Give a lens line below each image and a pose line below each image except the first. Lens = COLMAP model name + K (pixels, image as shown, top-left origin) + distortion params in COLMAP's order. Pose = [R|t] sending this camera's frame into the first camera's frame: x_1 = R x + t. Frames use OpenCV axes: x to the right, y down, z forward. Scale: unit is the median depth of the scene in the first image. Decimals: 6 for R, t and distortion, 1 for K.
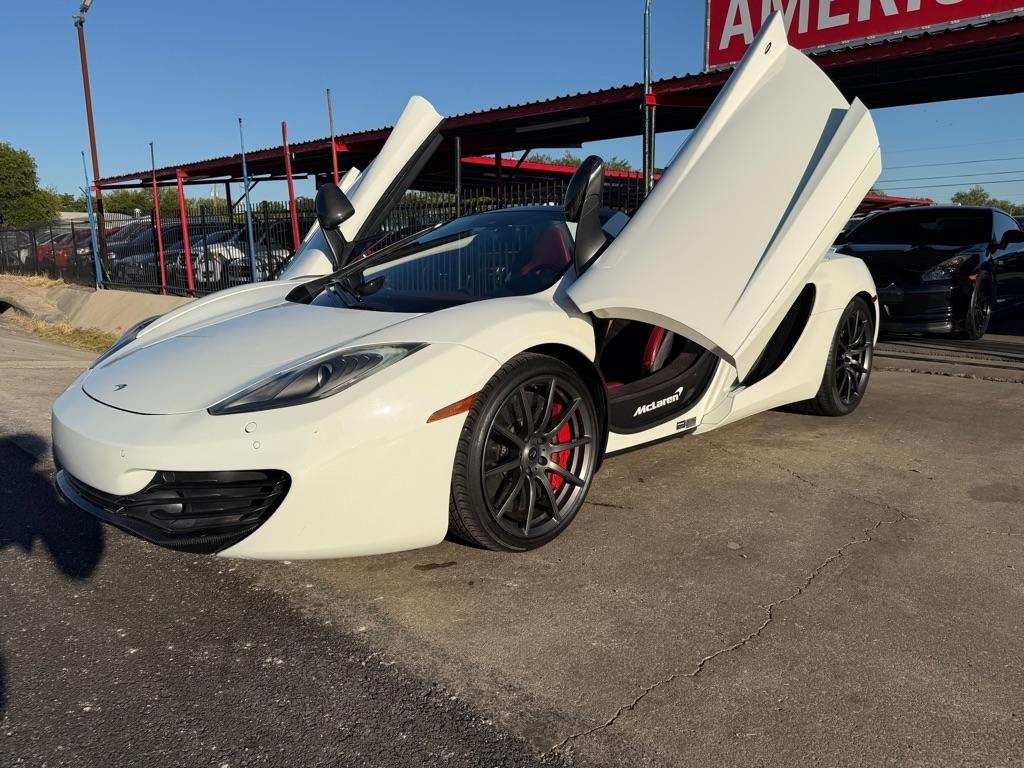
lens RADIAL K [[725.9, 0, 514.9], [0, 725.9, 385.5], [0, 0, 1]] dist [0.017259, -0.023230]
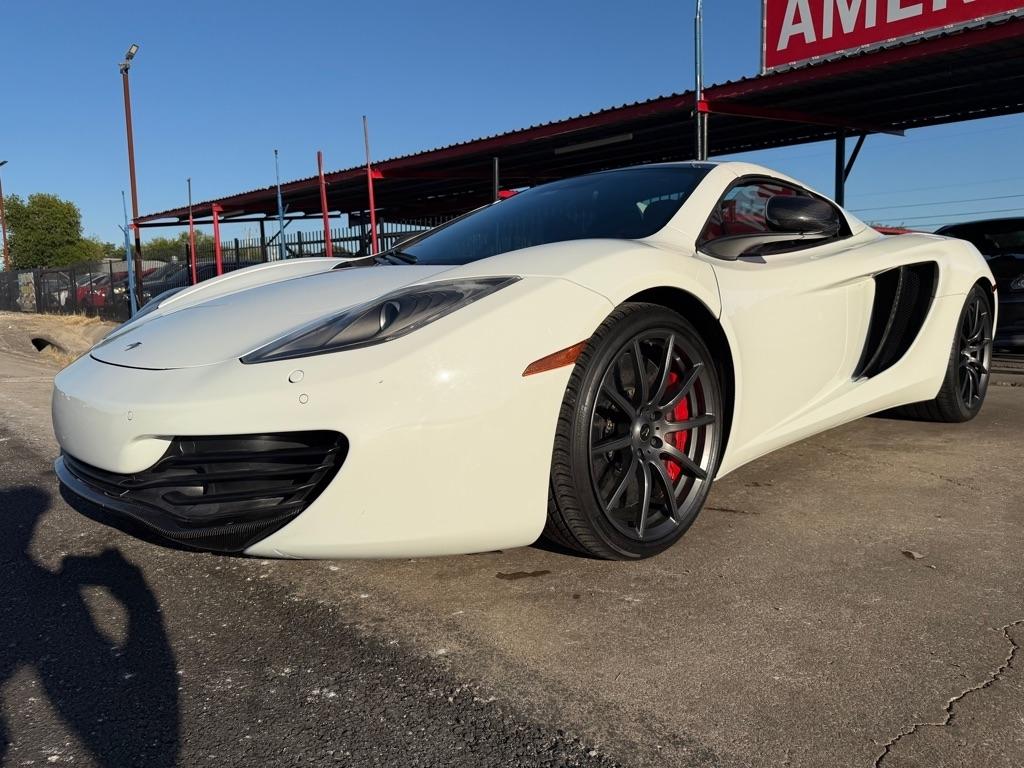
lens RADIAL K [[725.9, 0, 505.7], [0, 725.9, 377.7], [0, 0, 1]] dist [0.017259, -0.023230]
pose [[0.998913, -0.003474, -0.046487, -0.076781], [0.000152, 0.997458, -0.071262, 0.078905], [0.046616, 0.071177, 0.996374, 0.181594]]
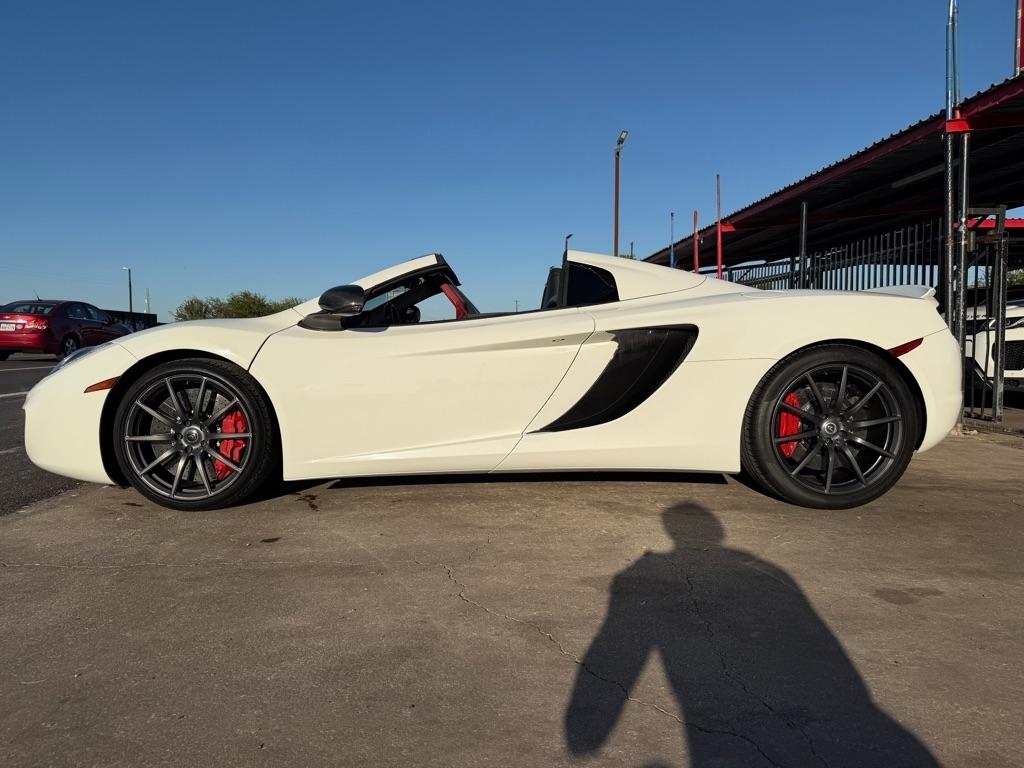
lens RADIAL K [[725.9, 0, 510.1], [0, 725.9, 386.9], [0, 0, 1]] dist [0.017259, -0.023230]
pose [[0.705698, 0.046193, -0.707006, 1.167287], [-0.132327, 0.988907, -0.067470, 0.017420], [0.696046, 0.141170, 0.703982, 0.399843]]
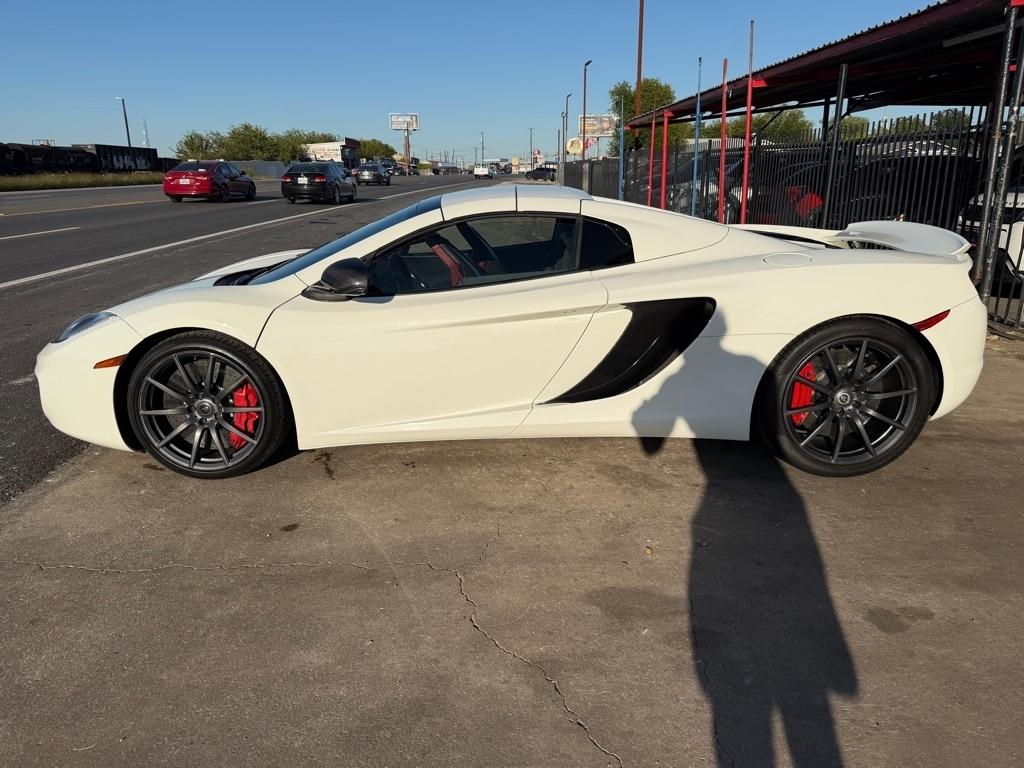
lens RADIAL K [[725.9, 0, 511.0], [0, 725.9, 388.8], [0, 0, 1]] dist [0.017259, -0.023230]
pose [[0.693048, 0.203144, -0.691677, 1.138082], [-0.128785, 0.978929, 0.158468, -0.191756], [0.709295, -0.020748, 0.704607, 0.399502]]
